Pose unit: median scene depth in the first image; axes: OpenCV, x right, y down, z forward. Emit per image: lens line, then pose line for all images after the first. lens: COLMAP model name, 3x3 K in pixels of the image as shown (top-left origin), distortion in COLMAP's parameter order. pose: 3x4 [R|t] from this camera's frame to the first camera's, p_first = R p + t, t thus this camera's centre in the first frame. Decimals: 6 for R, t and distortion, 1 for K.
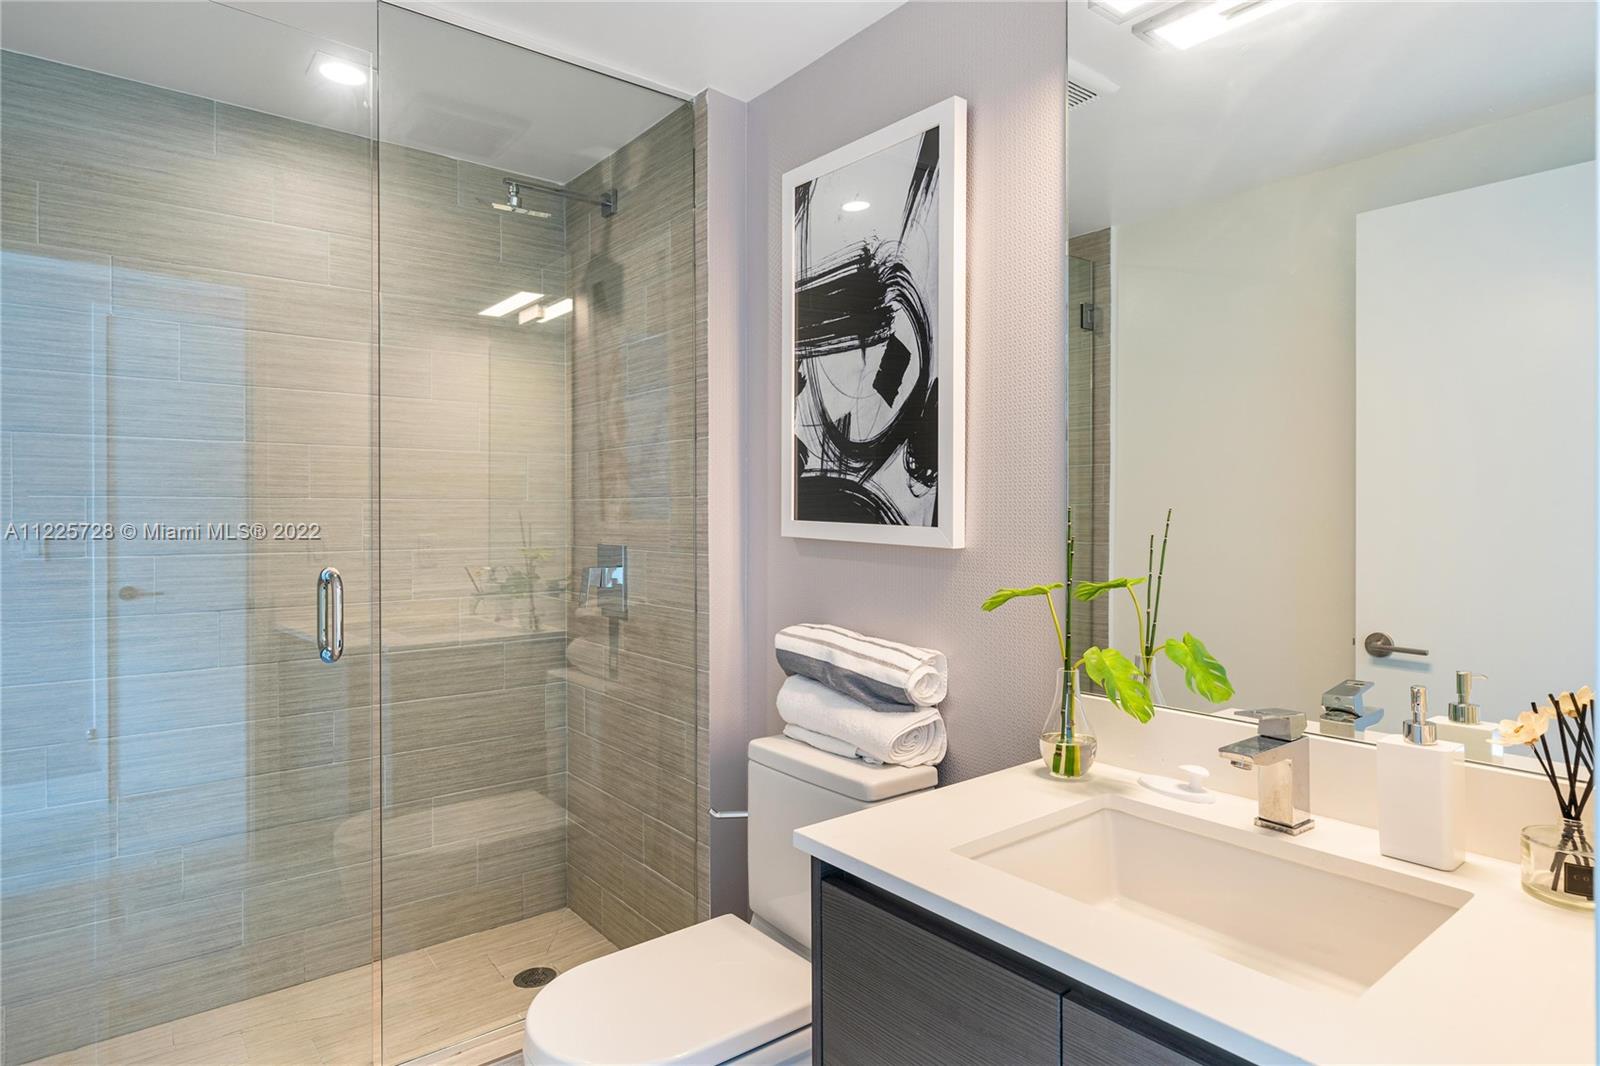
lens RADIAL K [[895.9, 0, 804.2], [0, 895.9, 532.1], [0, 0, 1]] dist [-0.005216, 0.002069]
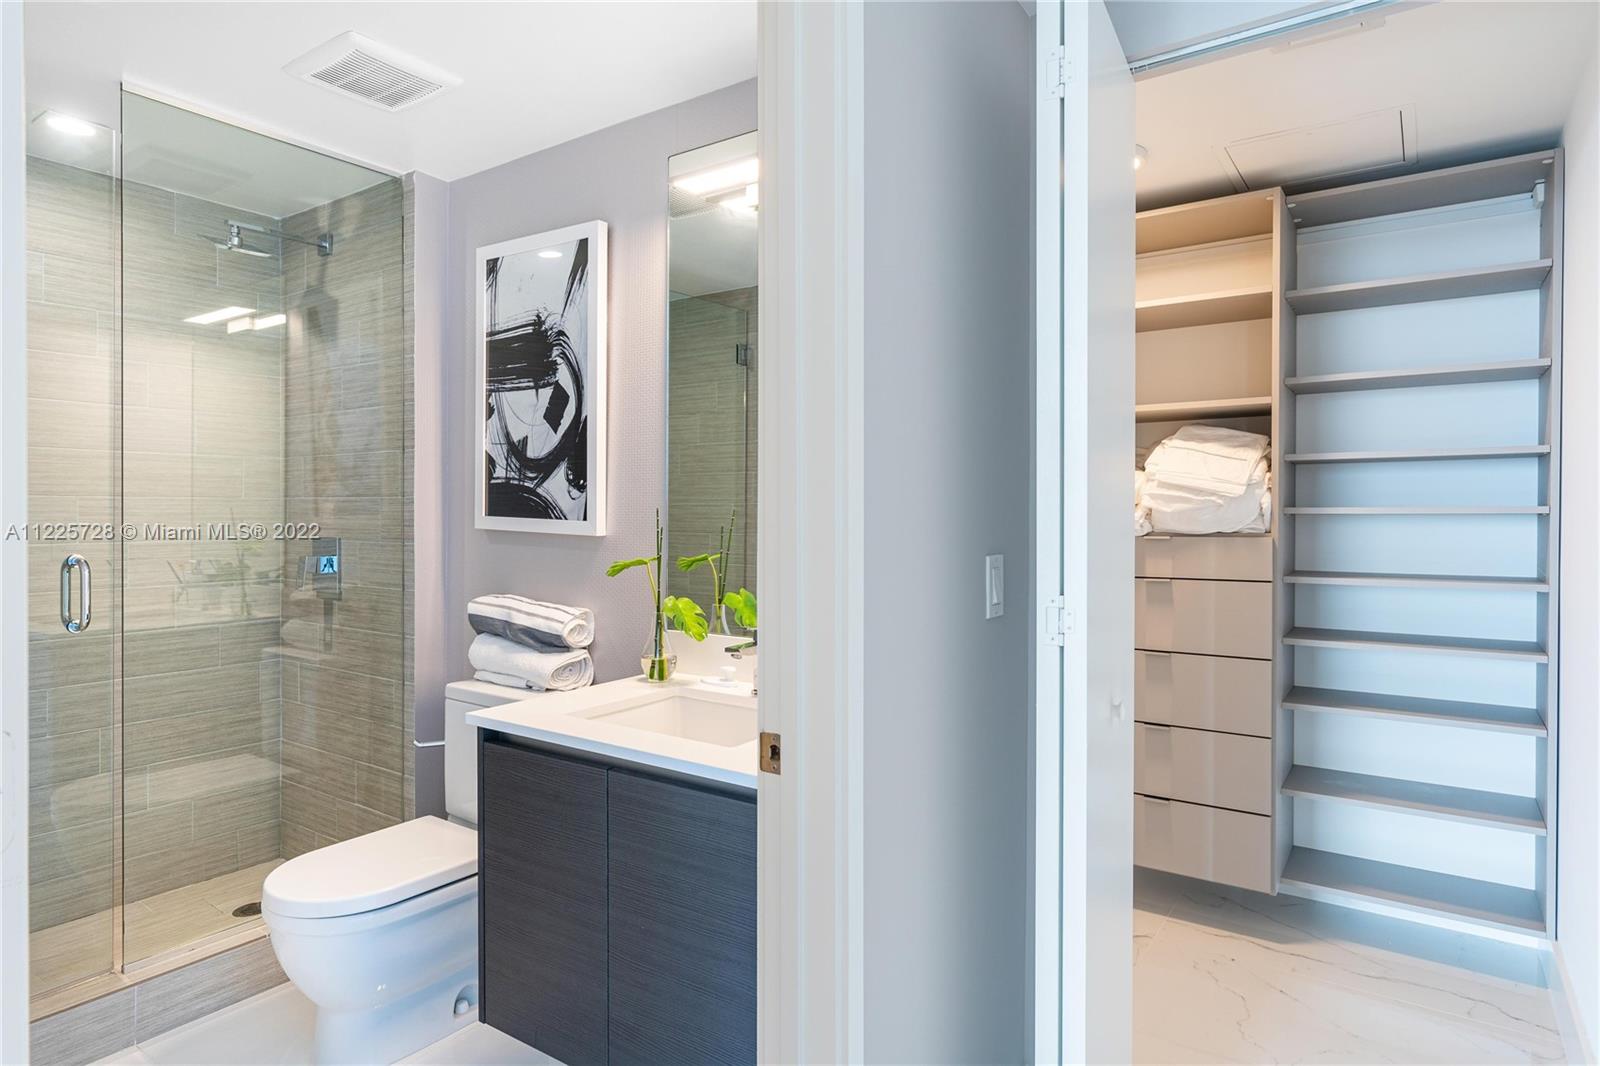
lens RADIAL K [[895.9, 0, 793.1], [0, 895.9, 516.6], [0, 0, 1]] dist [-0.005216, 0.002069]
pose [[0.959743, 0.000878, 0.280878, 0.046810], [0.002872, 0.999912, -0.012940, 0.004781], [-0.280864, 0.013226, 0.959656, -0.326456]]
